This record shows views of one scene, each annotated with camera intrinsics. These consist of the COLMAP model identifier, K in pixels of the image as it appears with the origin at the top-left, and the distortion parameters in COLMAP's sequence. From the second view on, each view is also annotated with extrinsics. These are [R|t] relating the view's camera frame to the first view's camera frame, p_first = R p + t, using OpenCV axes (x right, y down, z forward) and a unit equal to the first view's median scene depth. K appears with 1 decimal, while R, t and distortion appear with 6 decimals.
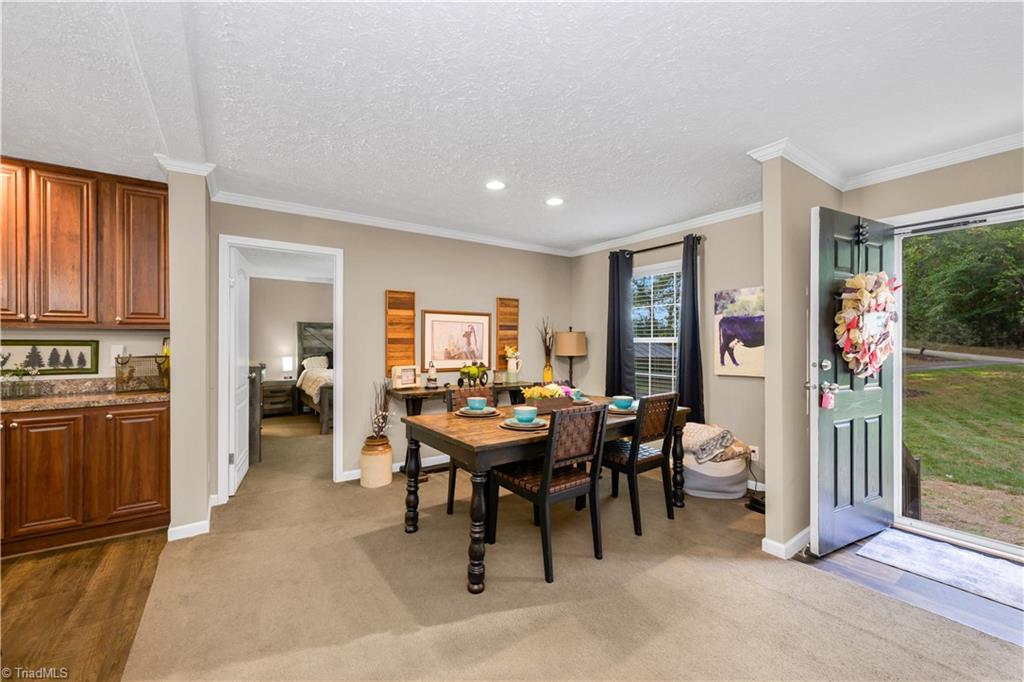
lens RADIAL K [[428.8, 0, 518.1], [0, 428.8, 342.4], [0, 0, 1]] dist [0.001778, 0.000267]
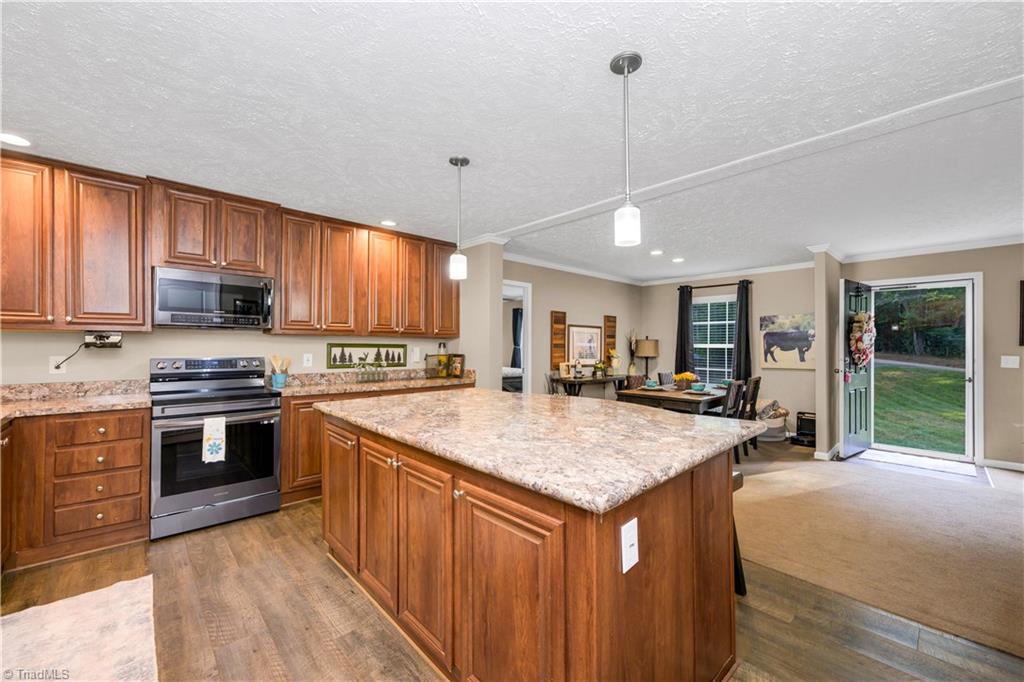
lens RADIAL K [[420.7, 0, 531.7], [0, 420.7, 347.4], [0, 0, 1]] dist [0.010358, -0.000066]
pose [[0.989038, 0.005501, 0.147557, -0.595931], [-0.005988, 0.999978, 0.002851, -0.001001], [-0.147538, -0.003703, 0.989049, -0.418567]]
